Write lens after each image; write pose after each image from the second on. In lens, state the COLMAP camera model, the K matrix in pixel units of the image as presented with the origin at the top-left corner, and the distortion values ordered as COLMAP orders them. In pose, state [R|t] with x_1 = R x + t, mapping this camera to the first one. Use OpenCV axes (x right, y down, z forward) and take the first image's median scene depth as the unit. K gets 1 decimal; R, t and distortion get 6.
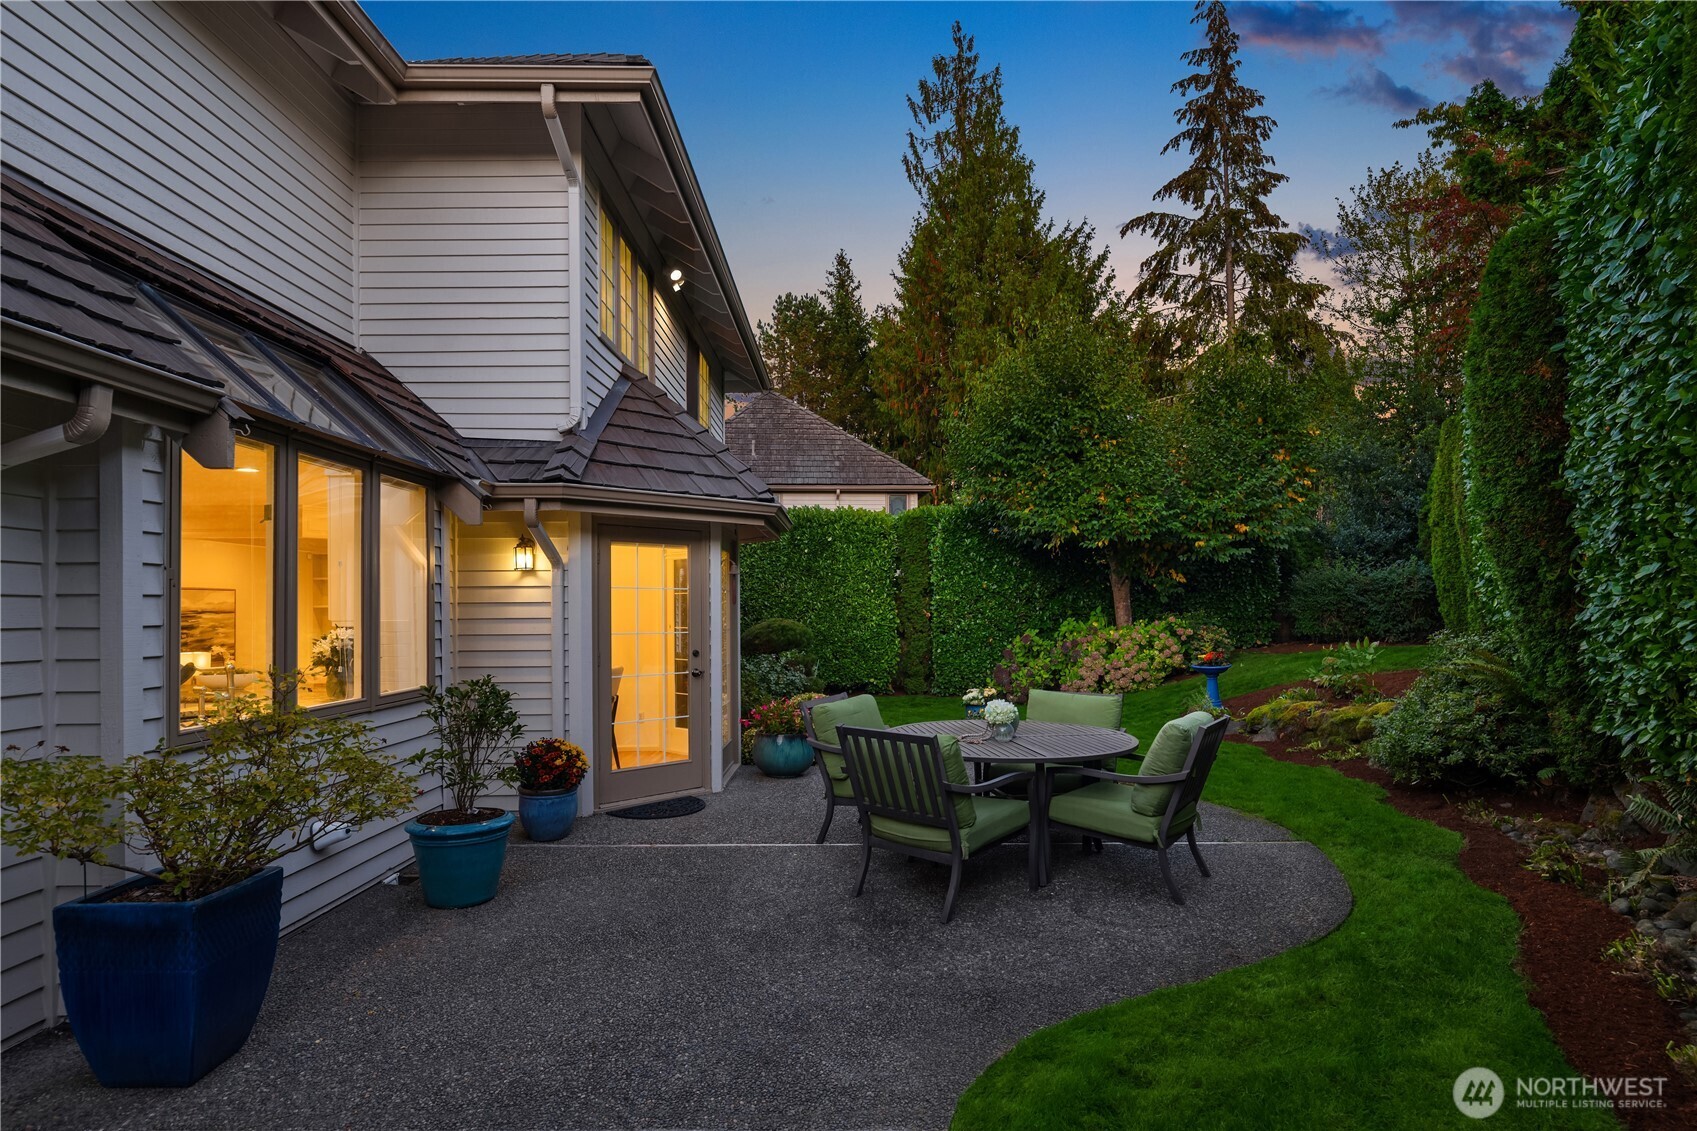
lens RADIAL K [[929.4, 0, 874.6], [0, 929.4, 599.1], [0, 0, 1]] dist [-0.003159, -0.005065]
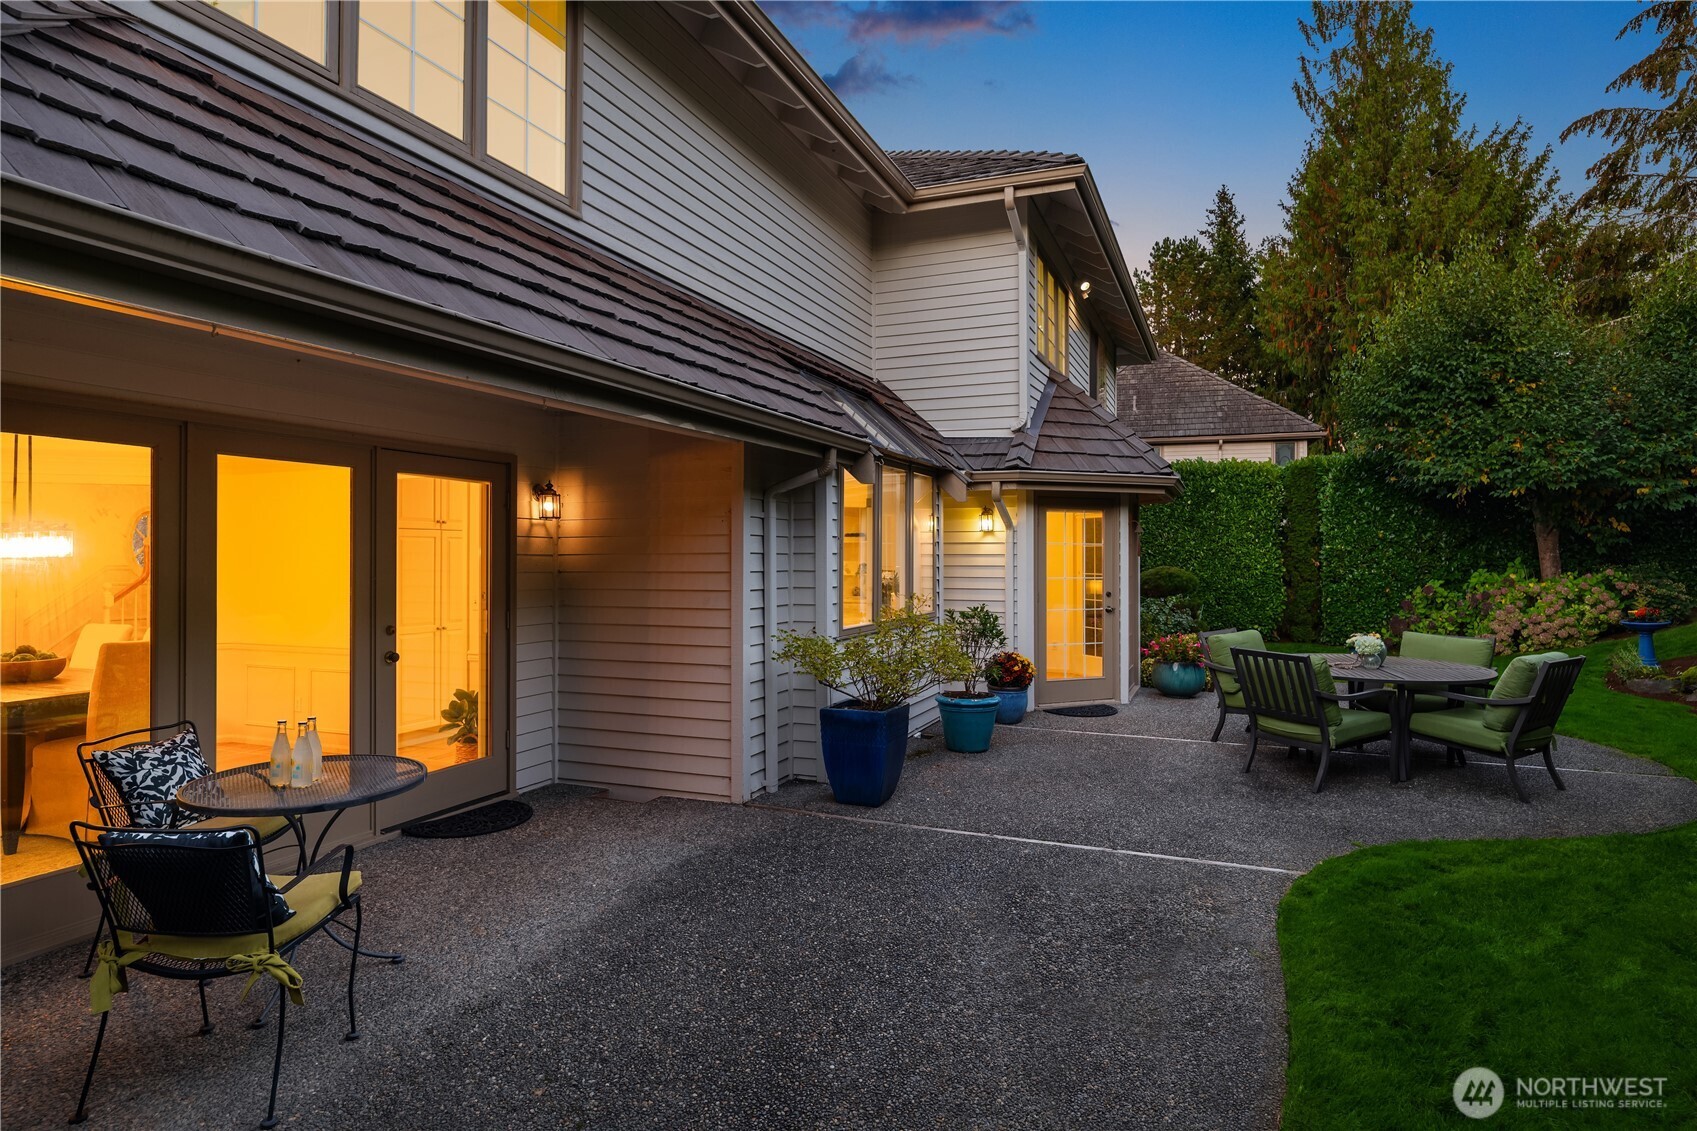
lens RADIAL K [[929.4, 0, 856.2], [0, 929.4, 550.0], [0, 0, 1]] dist [-0.003159, -0.005065]
pose [[0.917653, 0.005466, -0.397345, -0.001828], [-0.002693, 0.999968, 0.007536, -0.008353], [0.397373, -0.005845, 0.917638, -0.225827]]
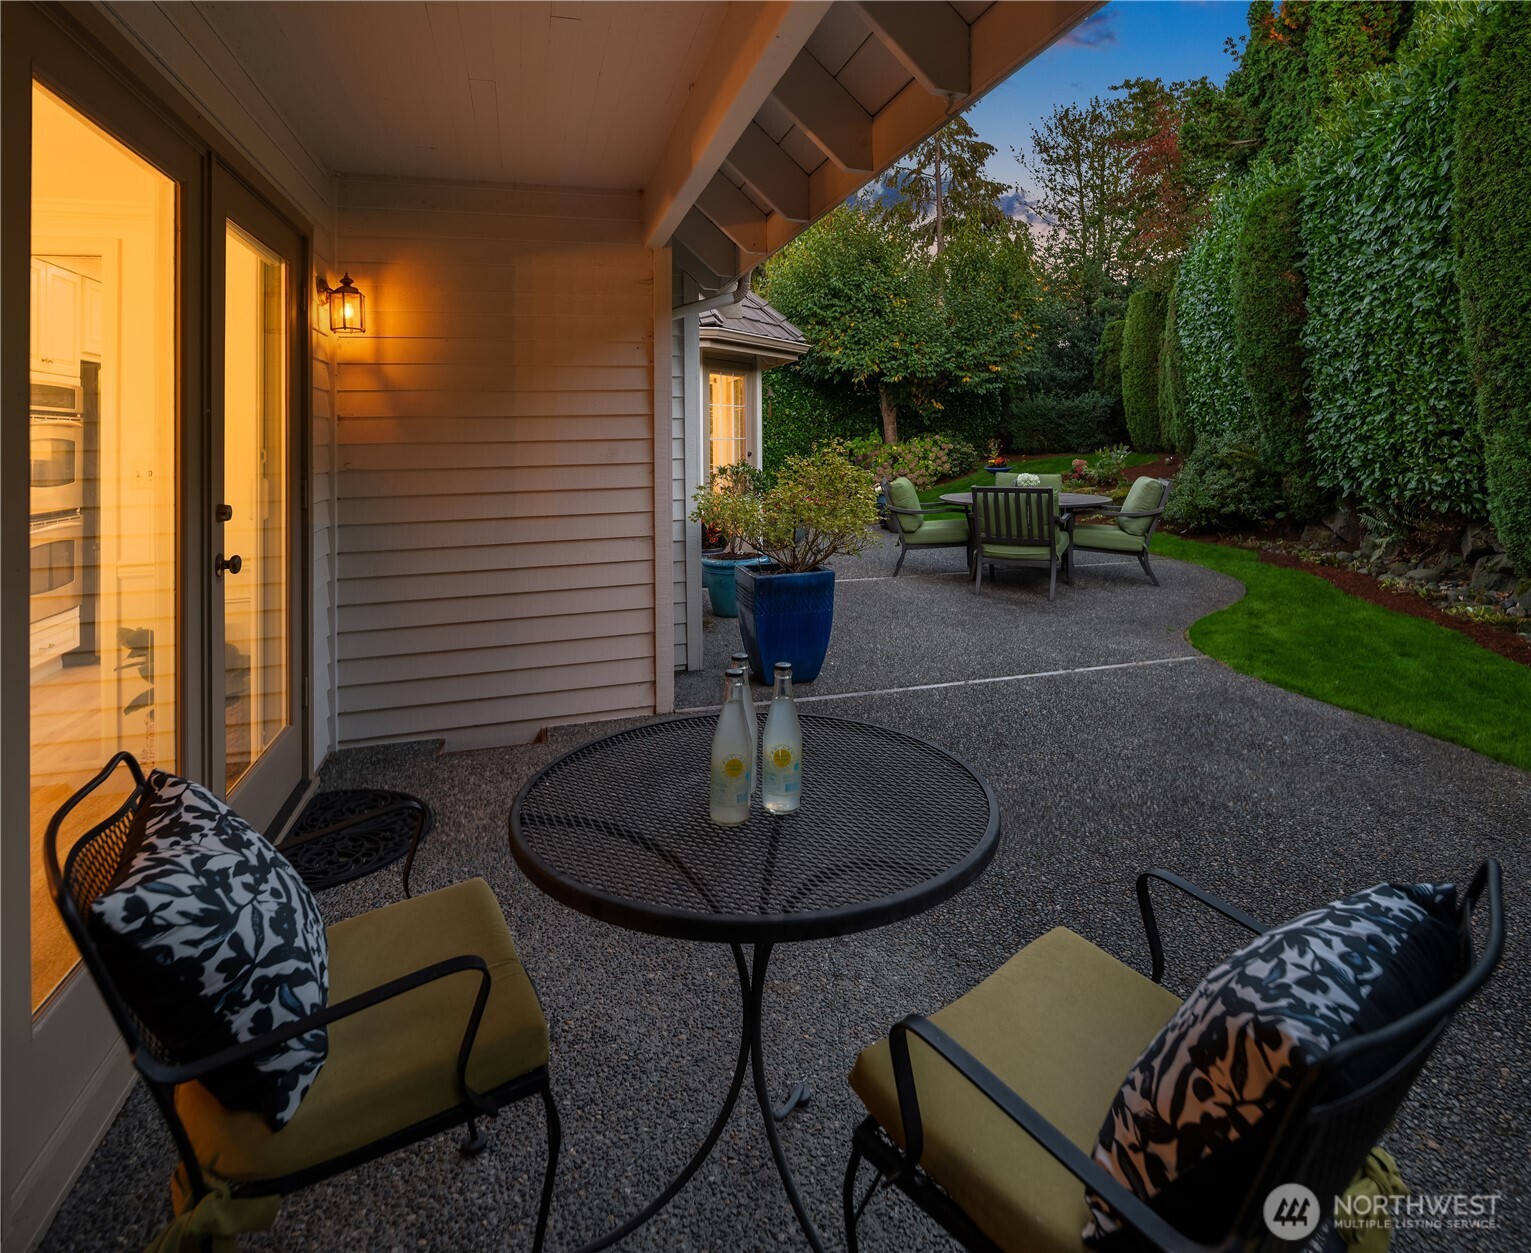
lens RADIAL K [[841.7, 0, 788.6], [0, 841.7, 426.2], [0, 0, 1]] dist [-0.001073, -0.000779]
pose [[0.961539, -0.005263, 0.274620, -0.338088], [0.006822, 0.999966, -0.004722, 0.016908], [-0.274585, 0.006414, 0.961541, -0.137469]]
